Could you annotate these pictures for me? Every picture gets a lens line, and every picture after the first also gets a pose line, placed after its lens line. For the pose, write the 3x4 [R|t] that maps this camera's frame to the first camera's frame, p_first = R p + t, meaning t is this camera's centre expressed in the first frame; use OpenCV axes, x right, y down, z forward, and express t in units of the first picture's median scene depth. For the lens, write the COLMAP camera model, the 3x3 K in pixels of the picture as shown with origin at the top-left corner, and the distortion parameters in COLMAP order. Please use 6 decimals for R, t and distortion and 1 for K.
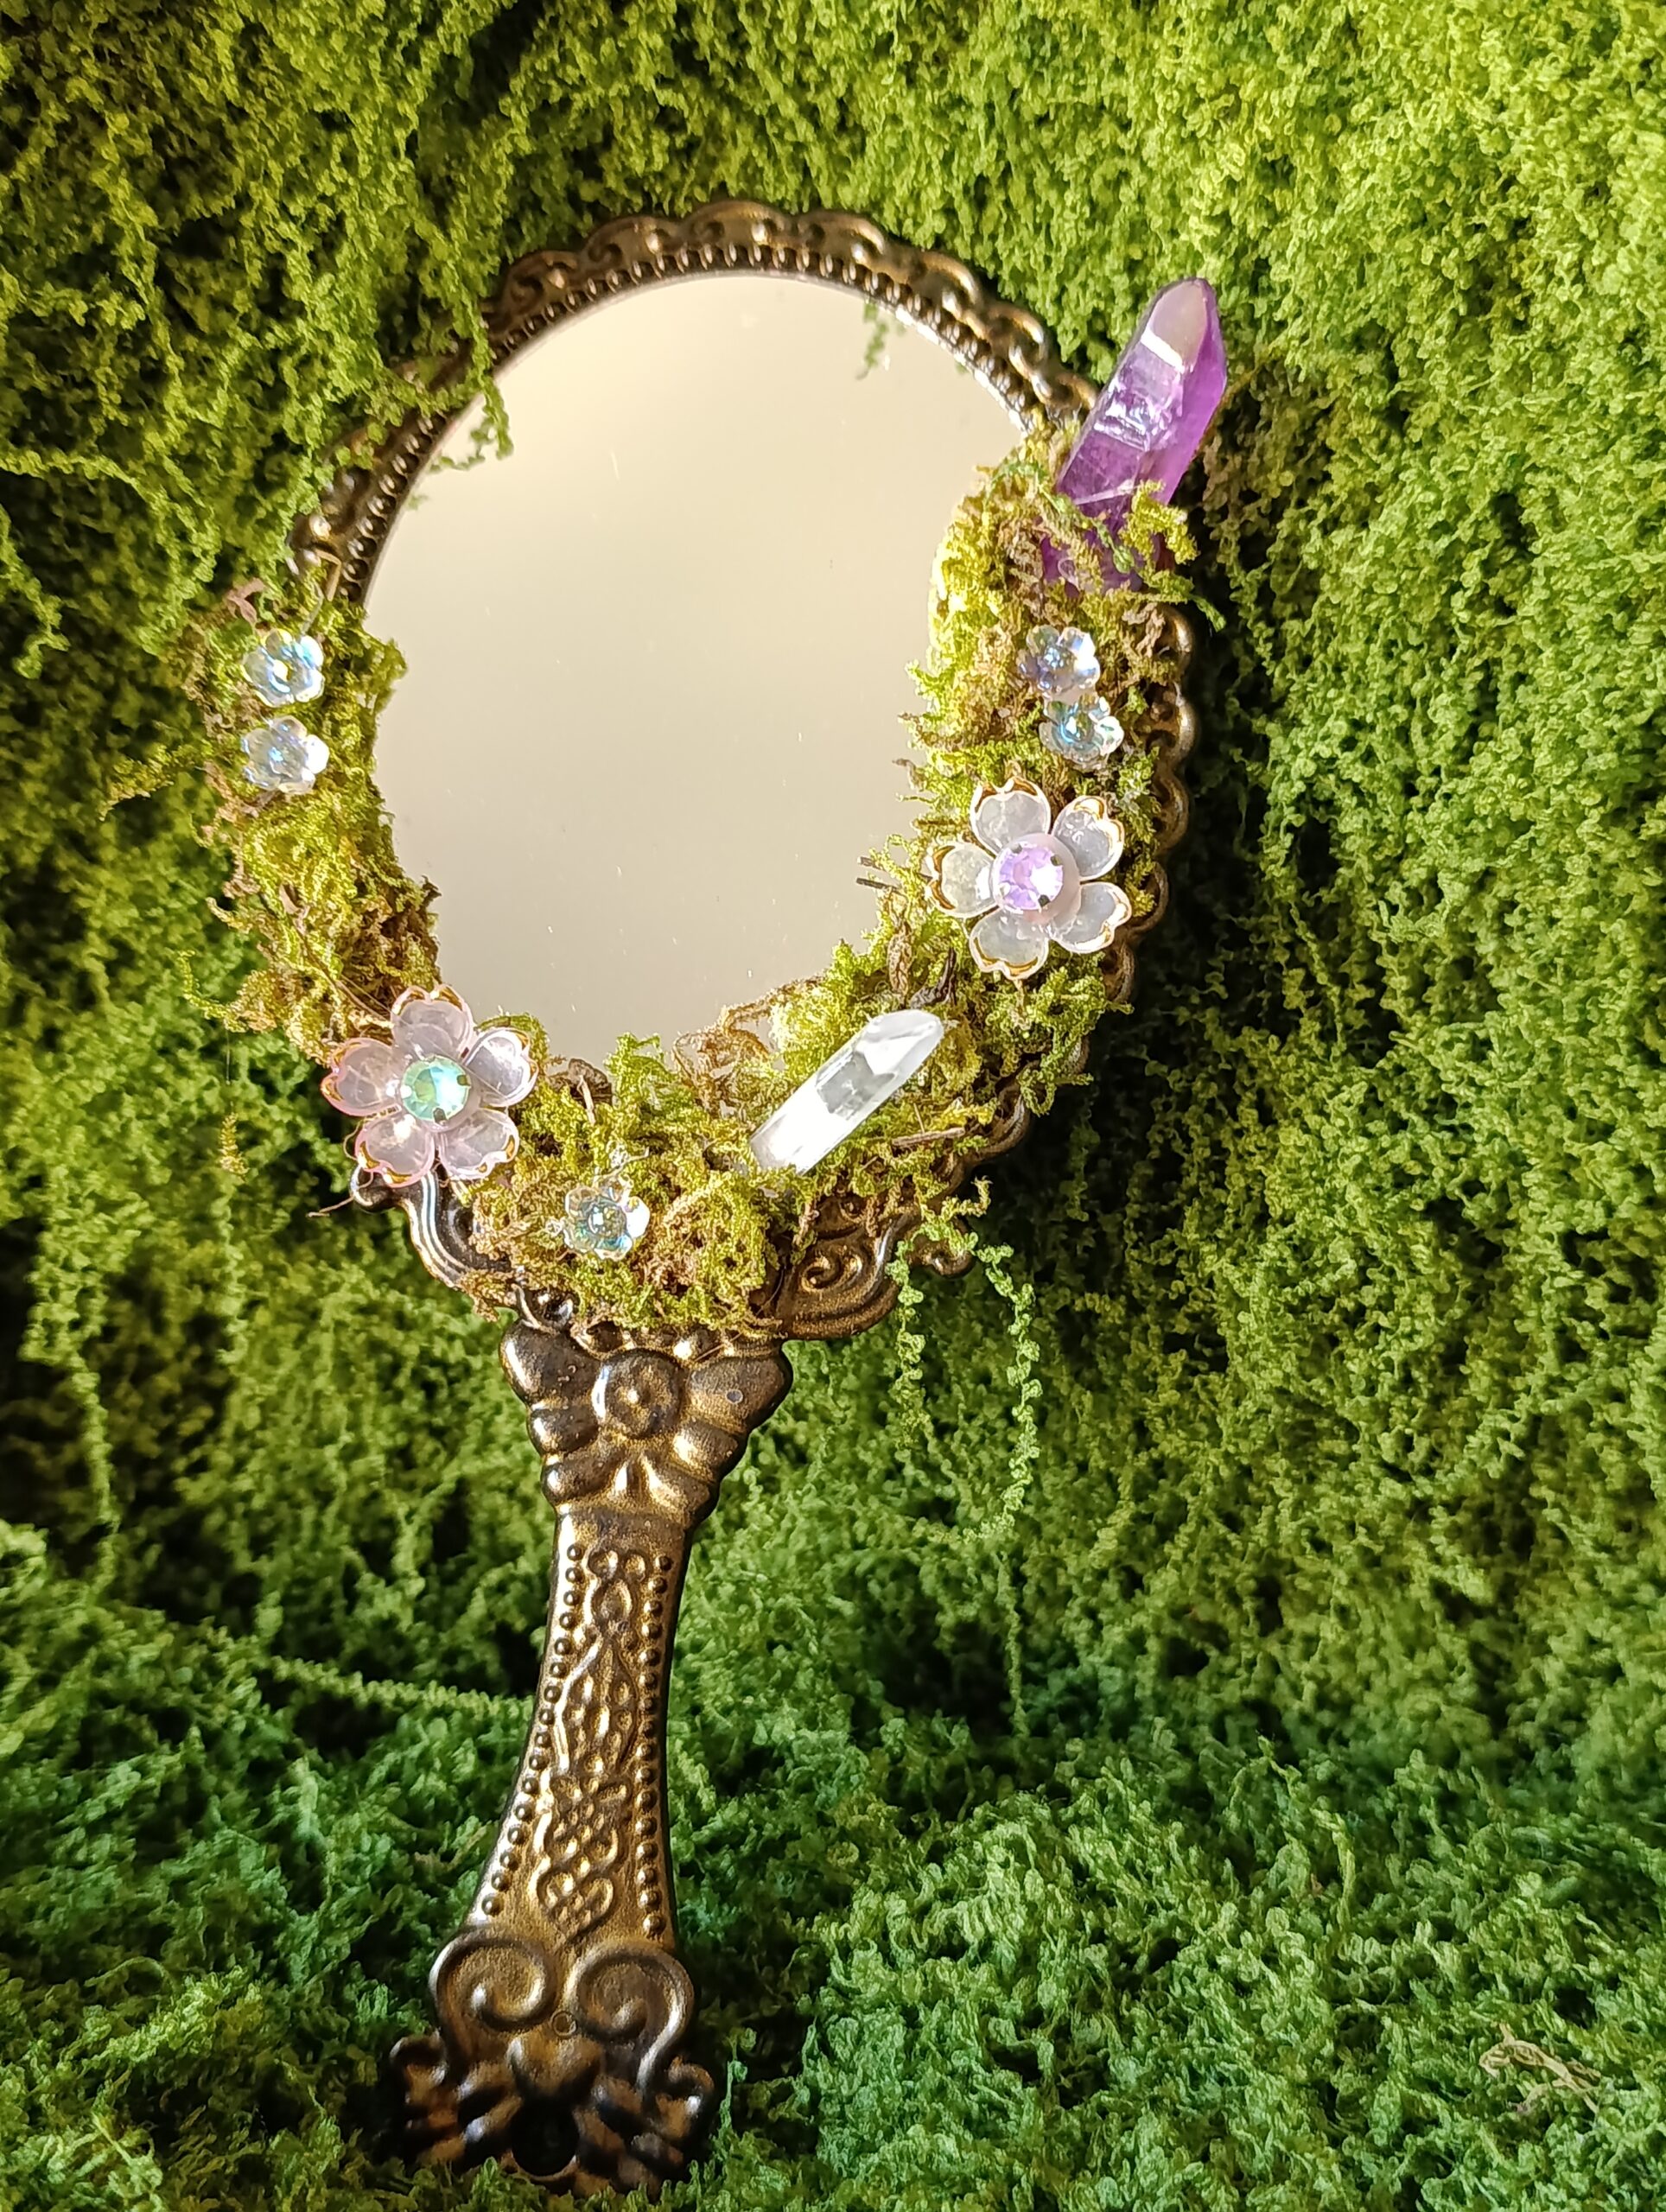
lens RADIAL K [[2555.7, 0, 874.5], [0, 2555.7, 1126.8], [0, 0, 1]] dist [0.162516, -0.819980]
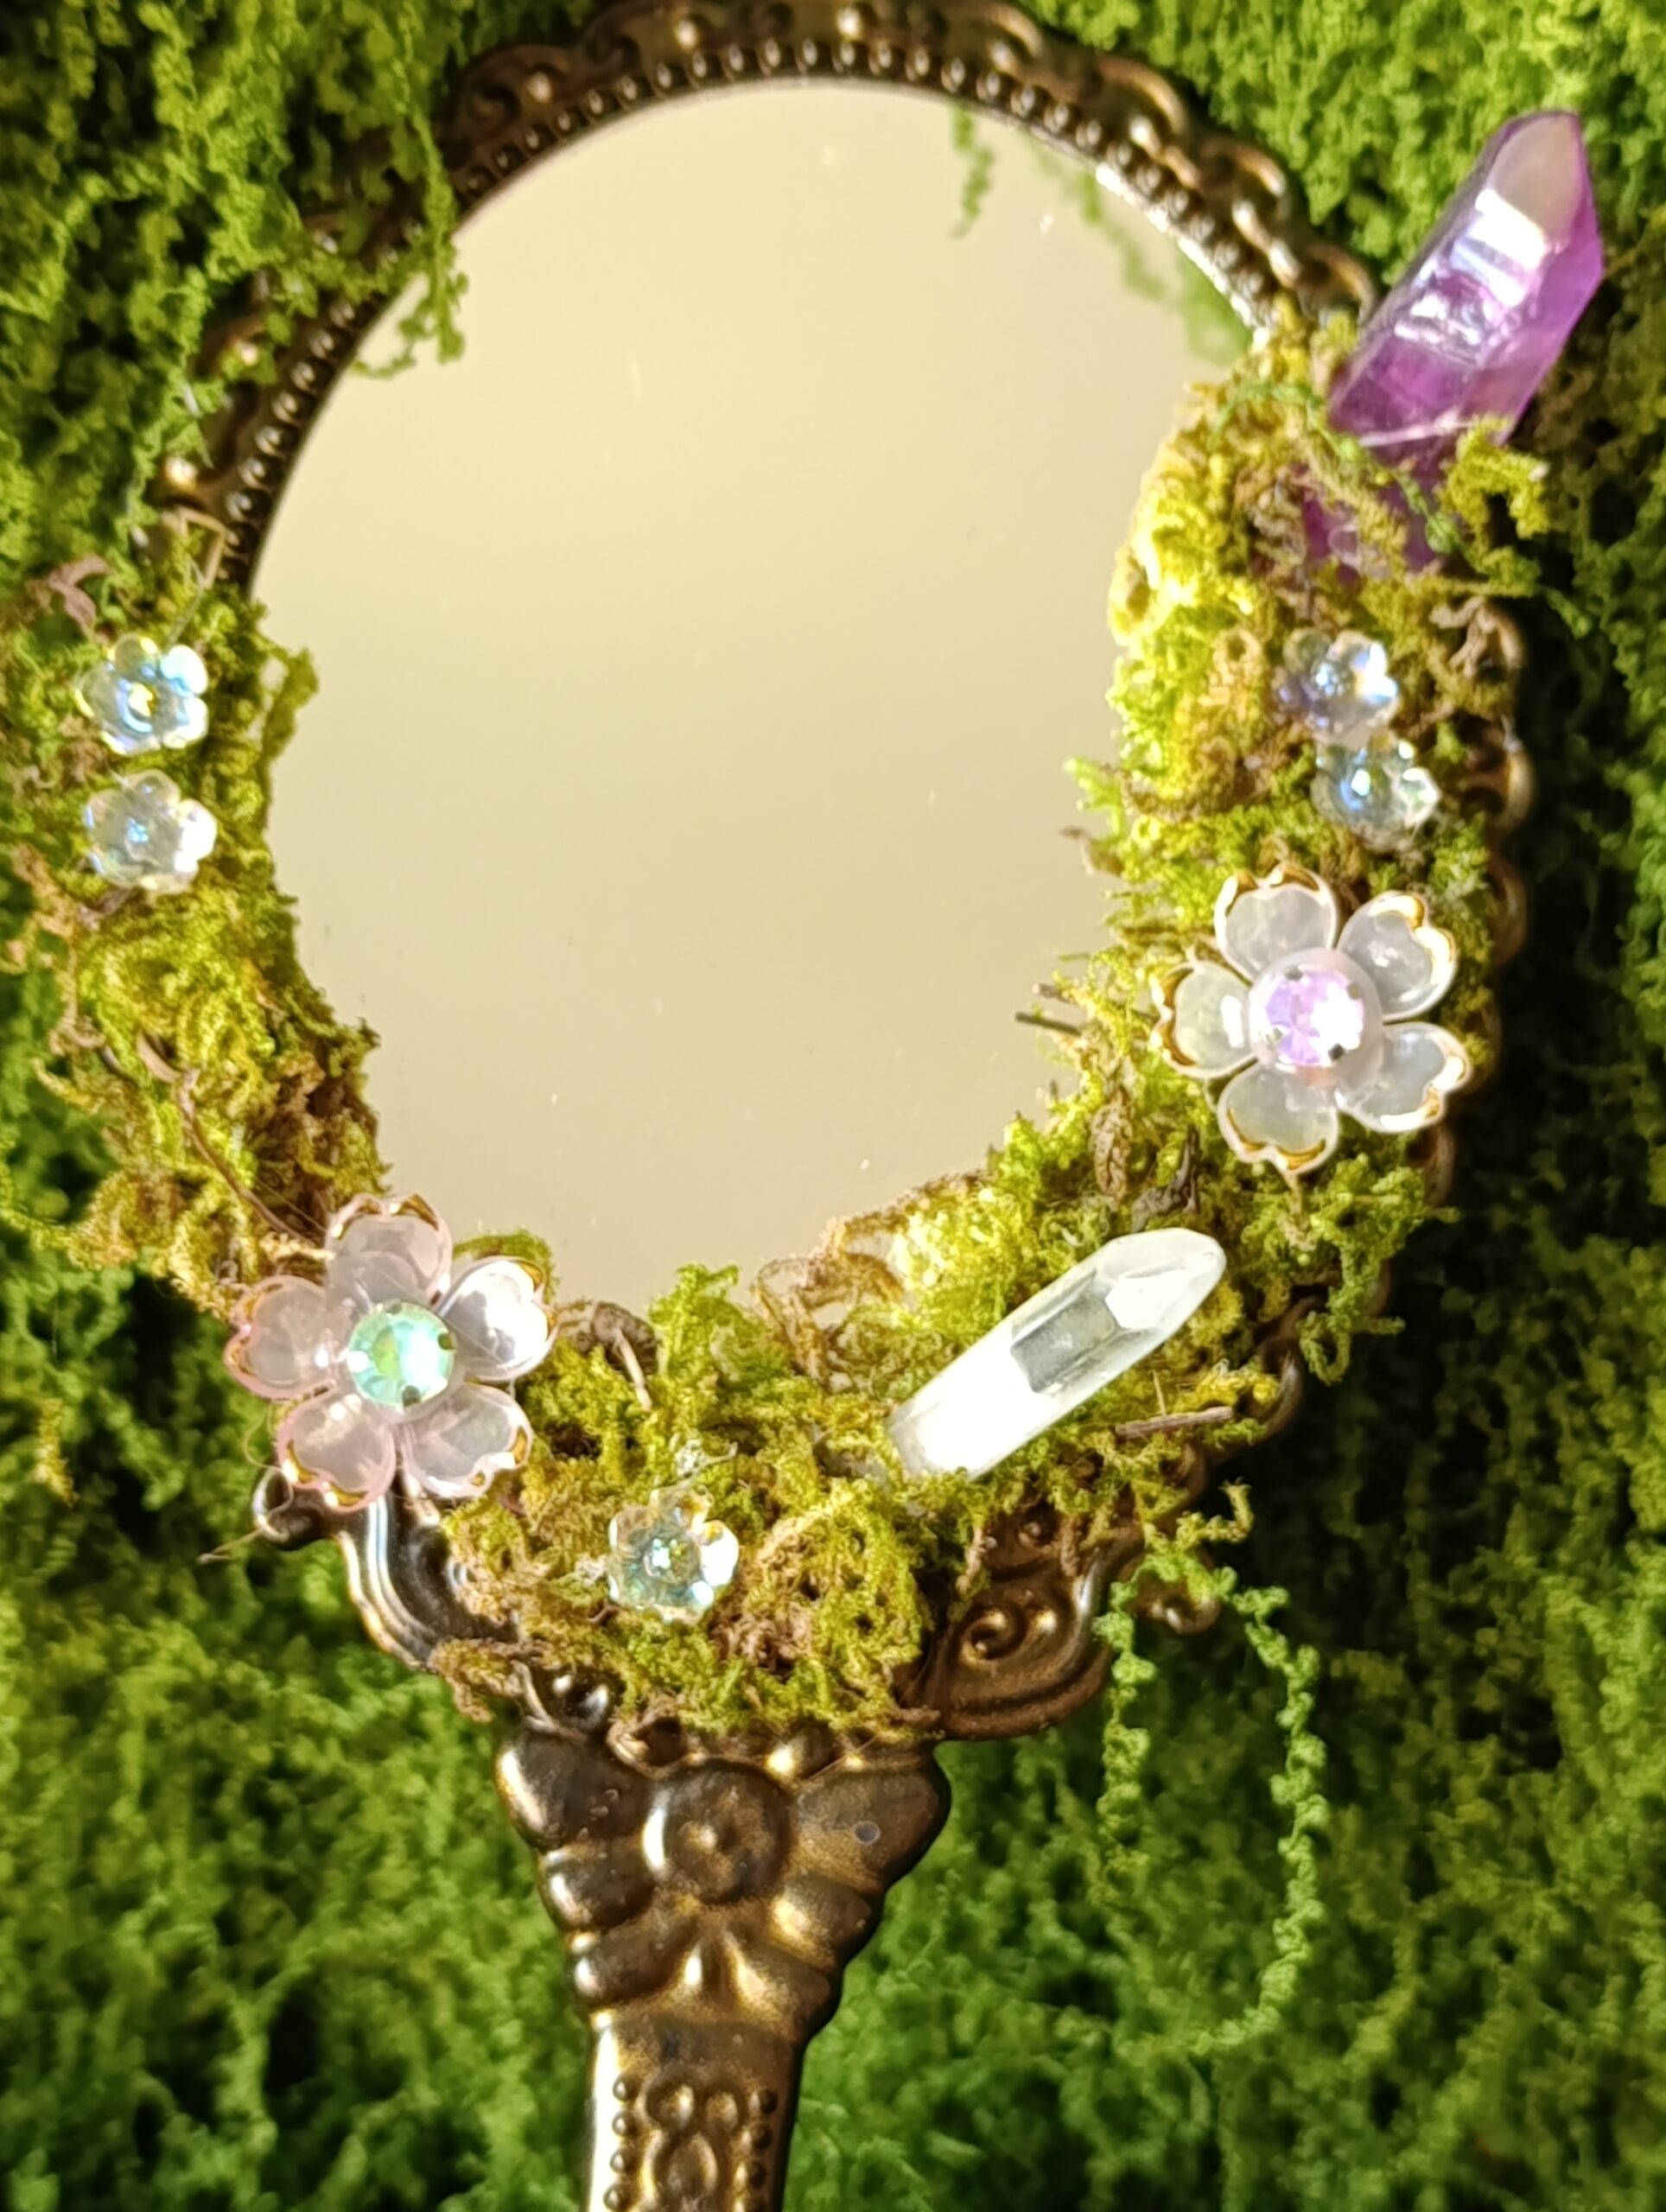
lens RADIAL K [[4075.1, 0, 858.5], [0, 4075.1, 1126.7], [0, 0, 1]] dist [0.209642, -1.267370]
pose [[0.996903, -0.007008, 0.078324, -0.131776], [0.010538, 0.998943, -0.044752, -0.023926], [-0.077927, 0.045439, 0.995923, -0.020039]]
